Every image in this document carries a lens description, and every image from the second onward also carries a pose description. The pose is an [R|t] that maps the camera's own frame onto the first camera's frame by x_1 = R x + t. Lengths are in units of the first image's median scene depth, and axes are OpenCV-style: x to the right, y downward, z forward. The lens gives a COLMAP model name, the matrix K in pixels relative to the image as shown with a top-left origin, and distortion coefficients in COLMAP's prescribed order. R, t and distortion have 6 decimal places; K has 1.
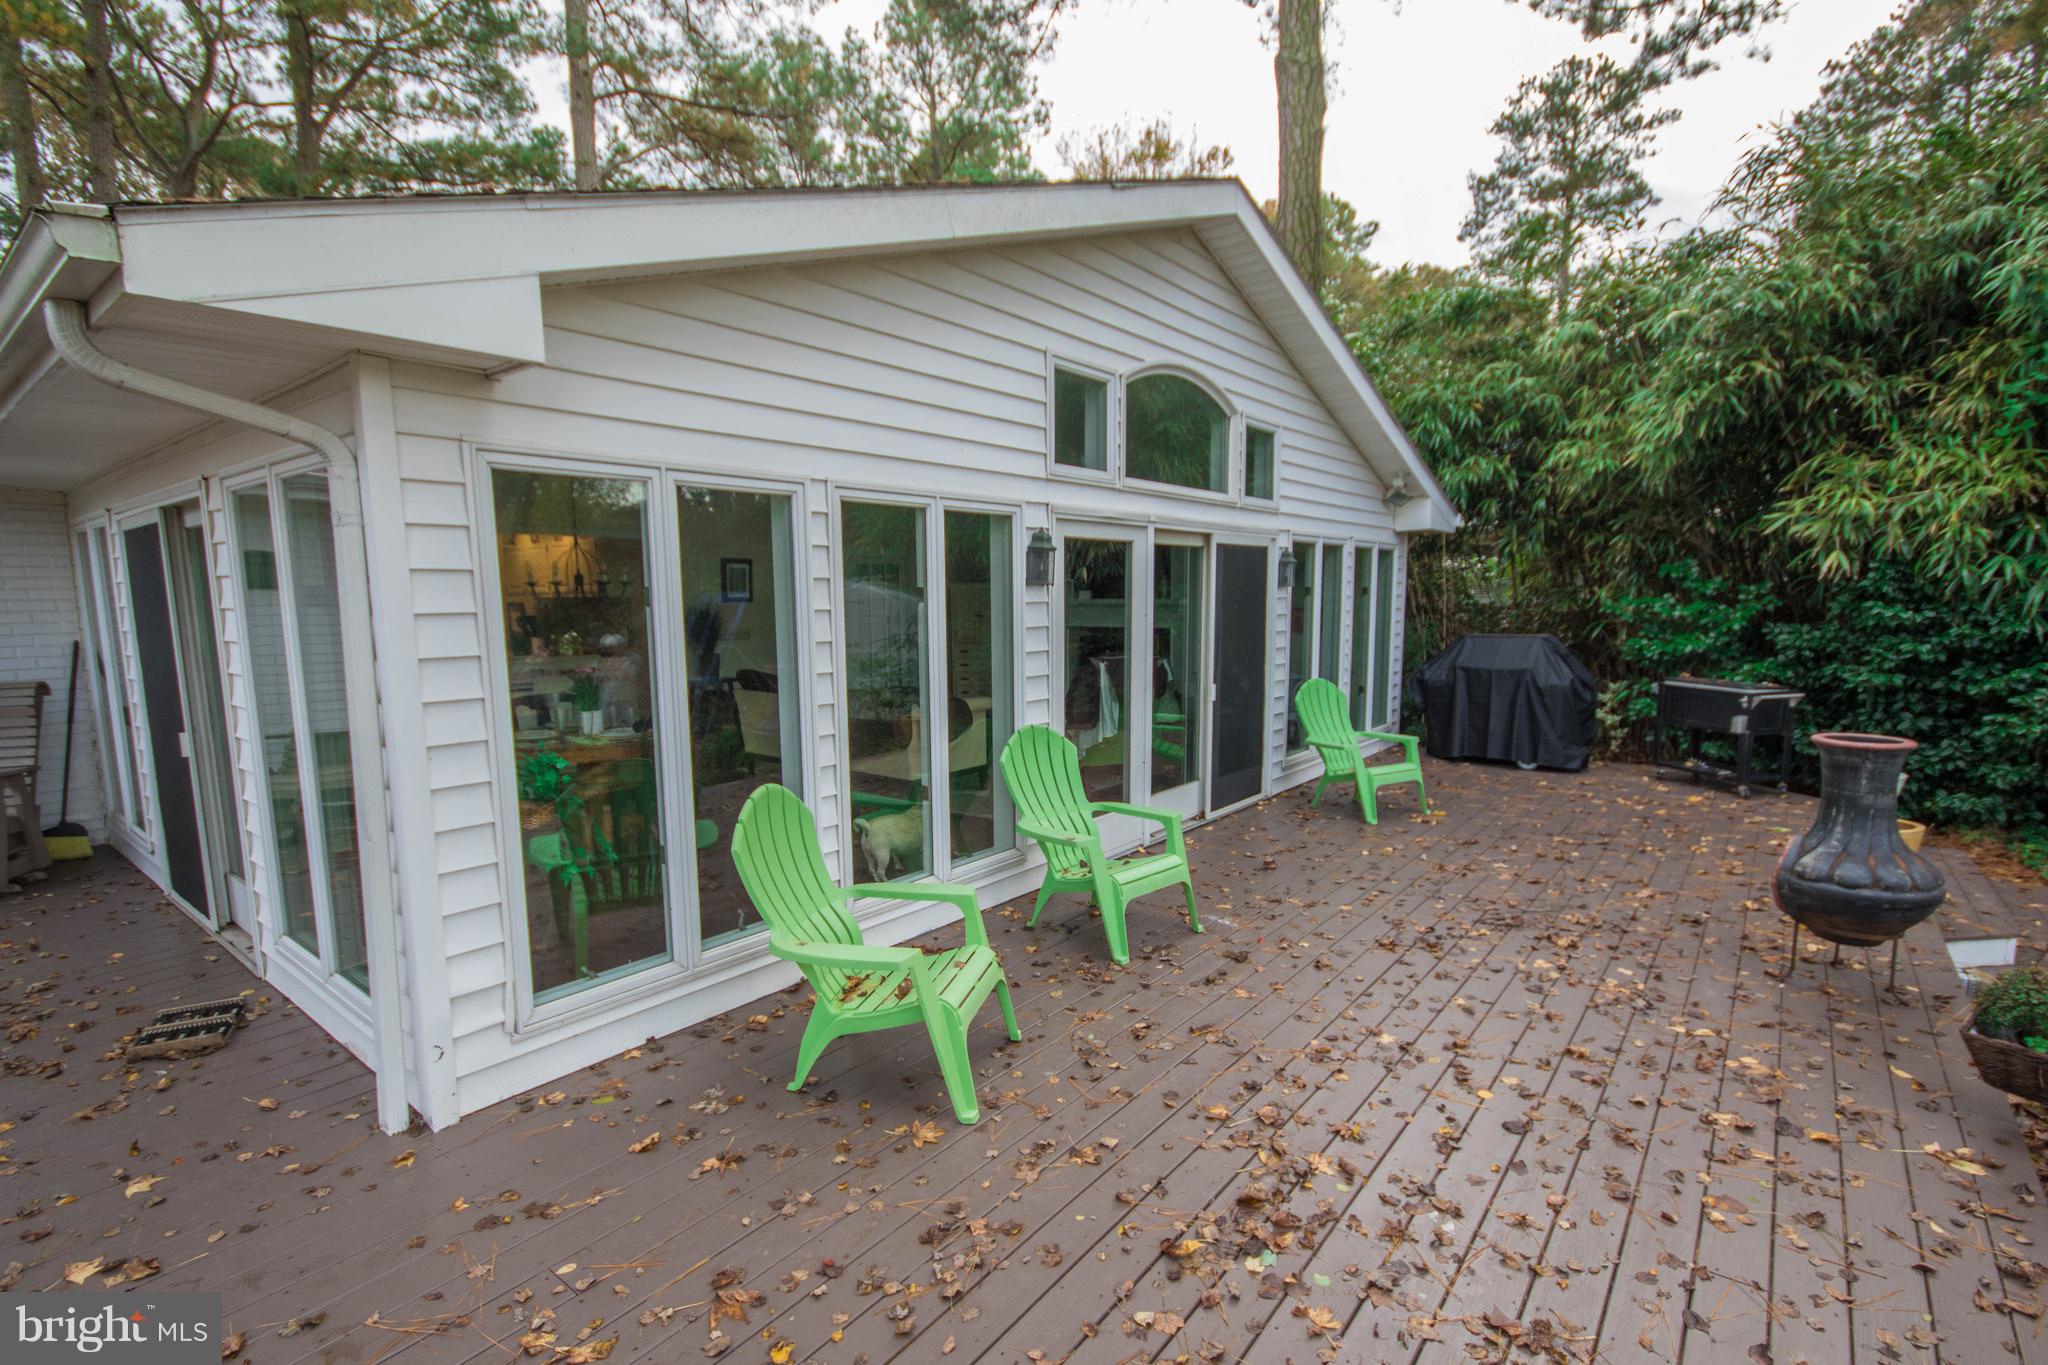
lens RADIAL K [[948.9, 0, 1034.6], [0, 948.9, 719.7], [0, 0, 1]] dist [0.001514, 0.000160]
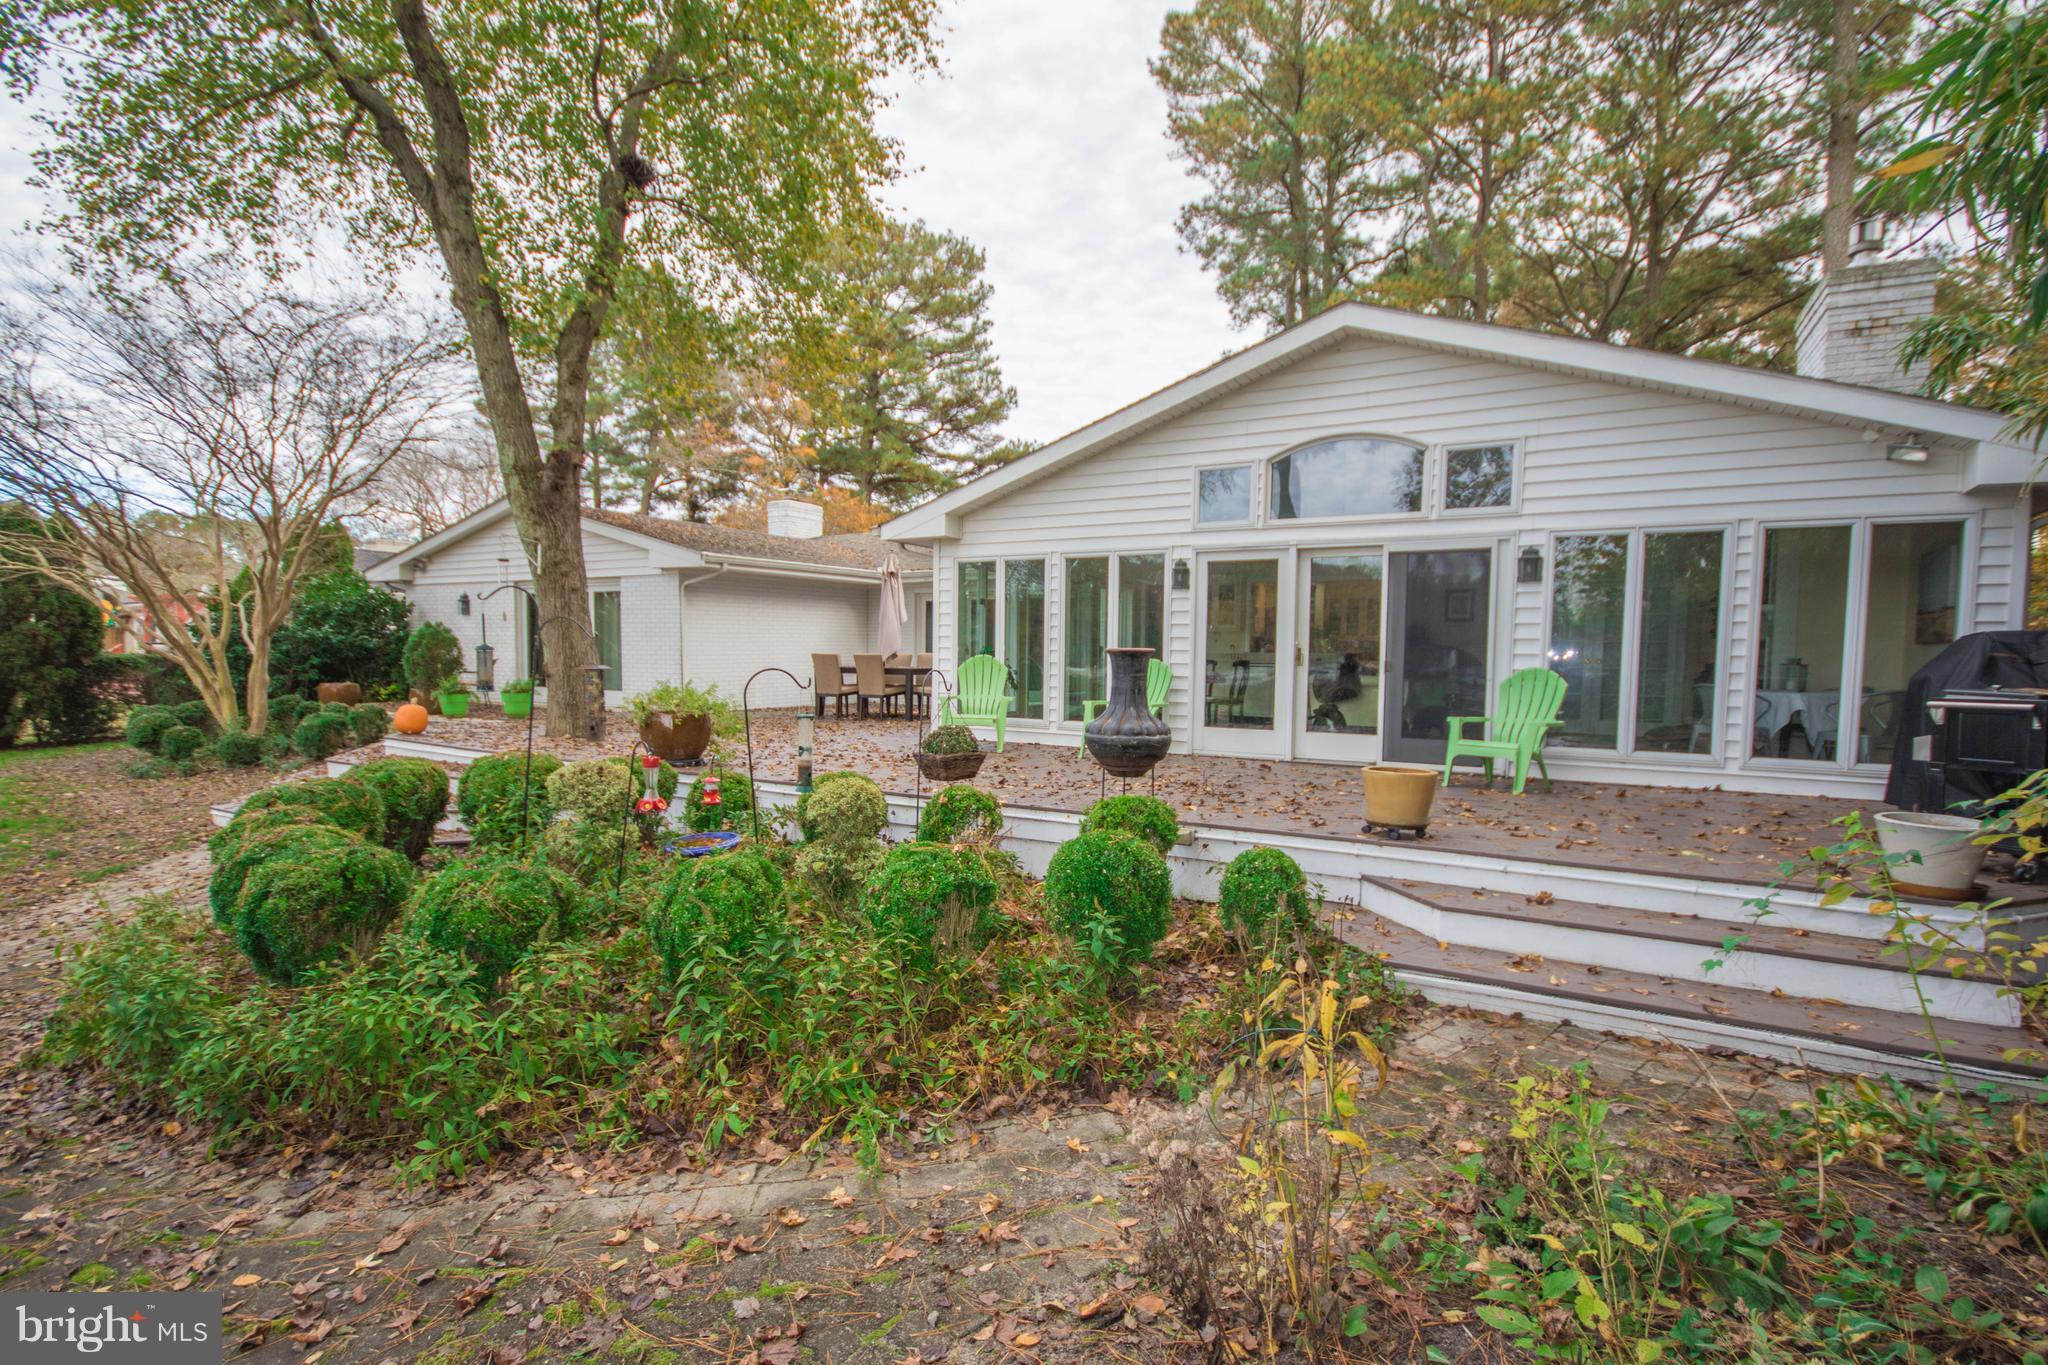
lens RADIAL K [[948.9, 0, 1034.6], [0, 948.9, 719.7], [0, 0, 1]] dist [0.001514, 0.000160]
pose [[0.153064, 0.076487, -0.985252, 1.776709], [-0.149302, 0.987346, 0.053455, 0.055981], [0.976873, 0.138918, 0.162546, 0.421430]]
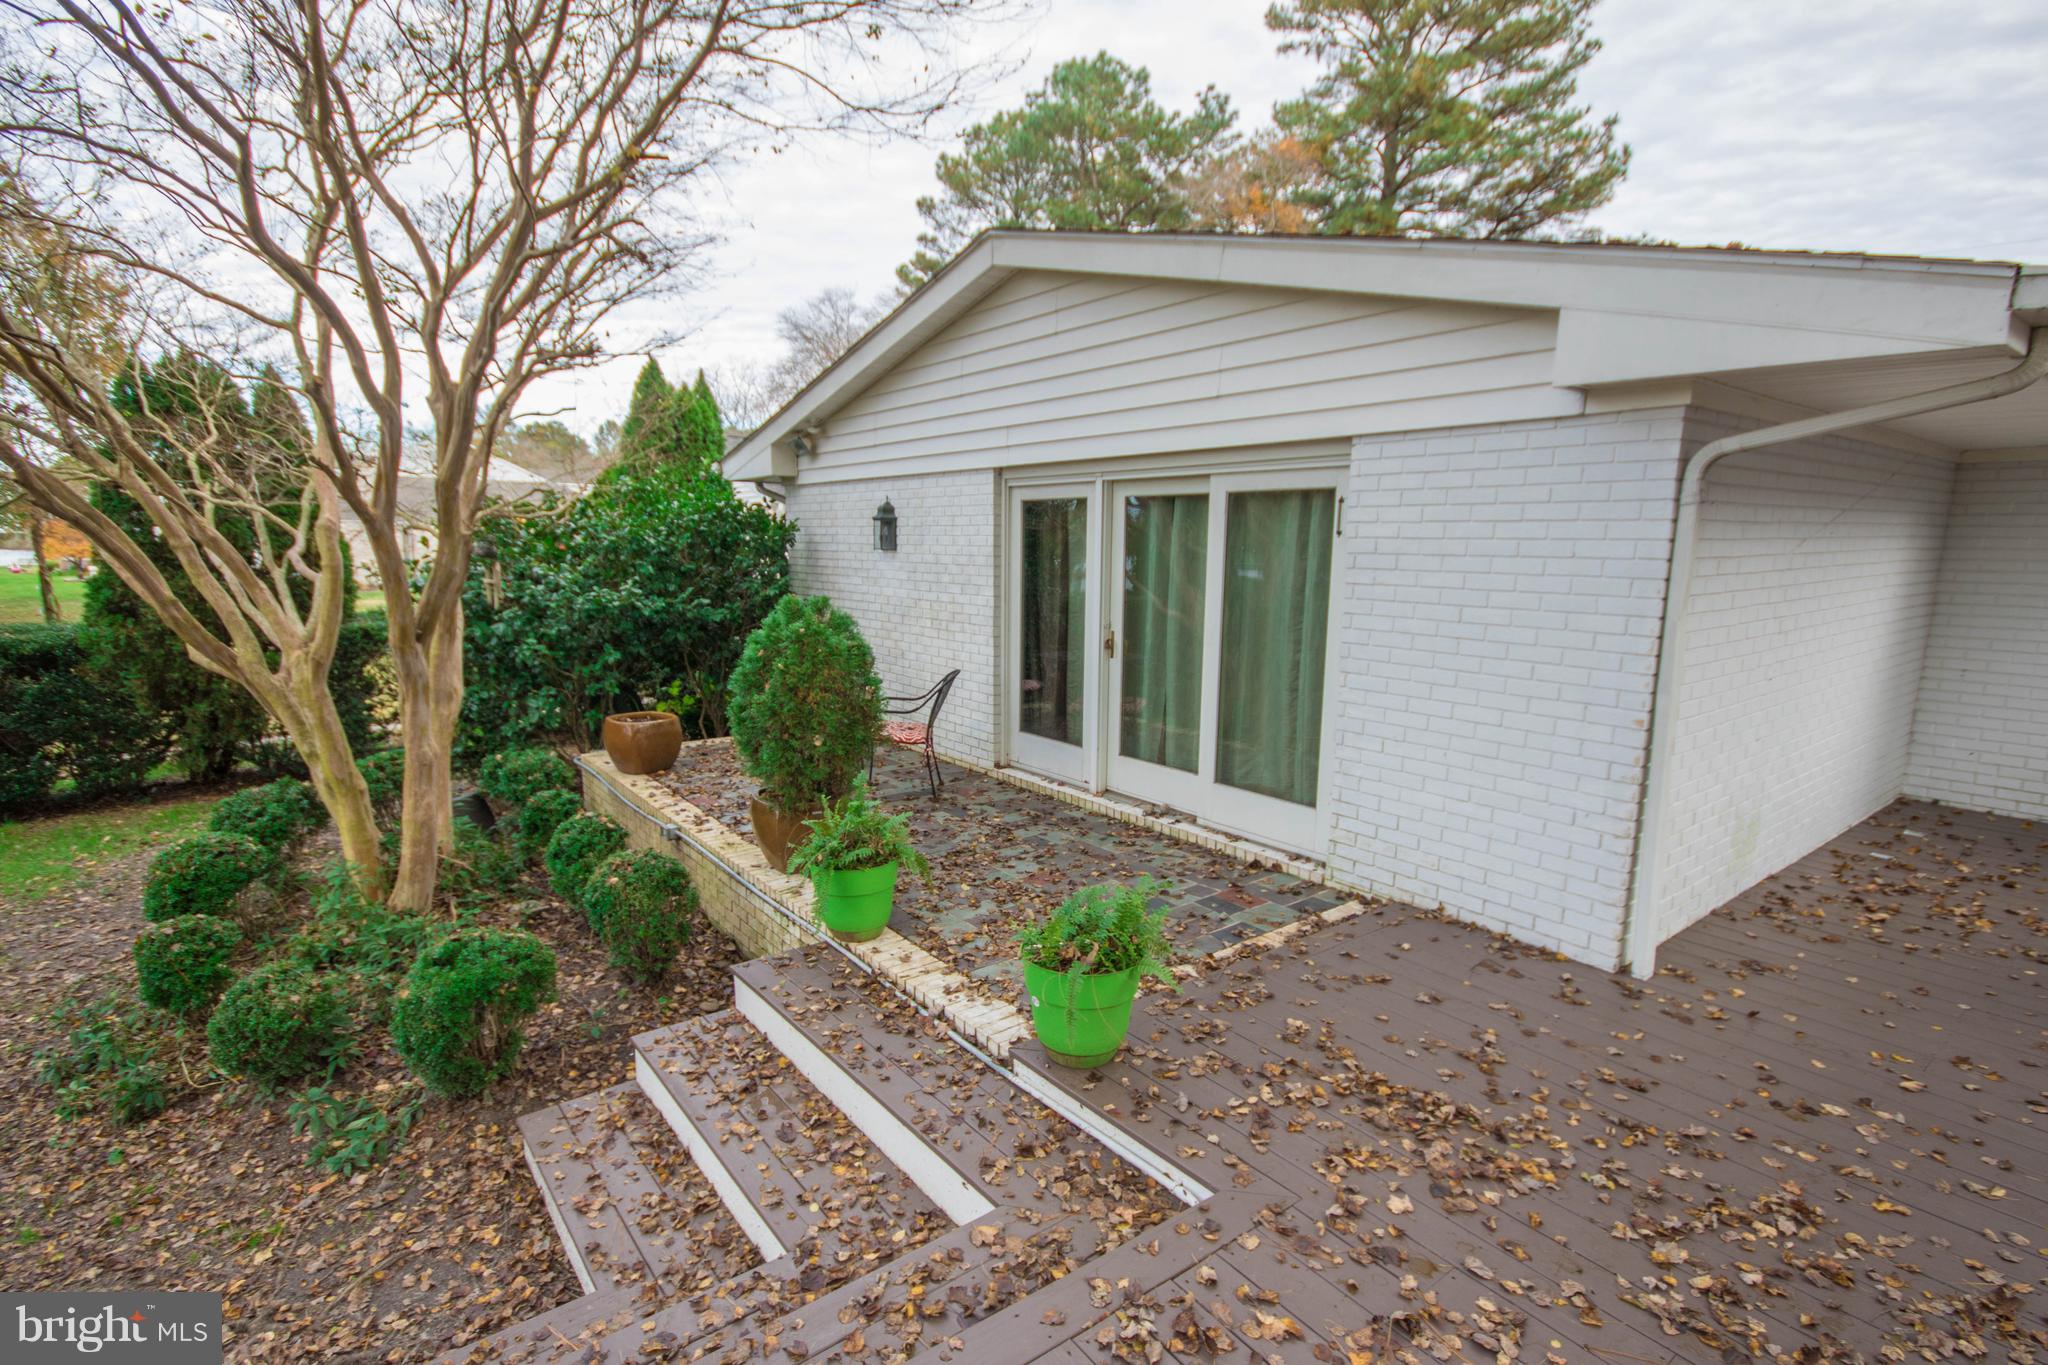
lens RADIAL K [[964.7, 0, 1033.5], [0, 964.7, 714.6], [0, 0, 1]] dist [-0.000358, -0.000790]
pose [[-0.233582, 0.176937, -0.956103, -0.380011], [-0.139970, 0.966944, 0.213139, 0.062951], [0.962210, 0.183611, -0.201095, -0.459604]]
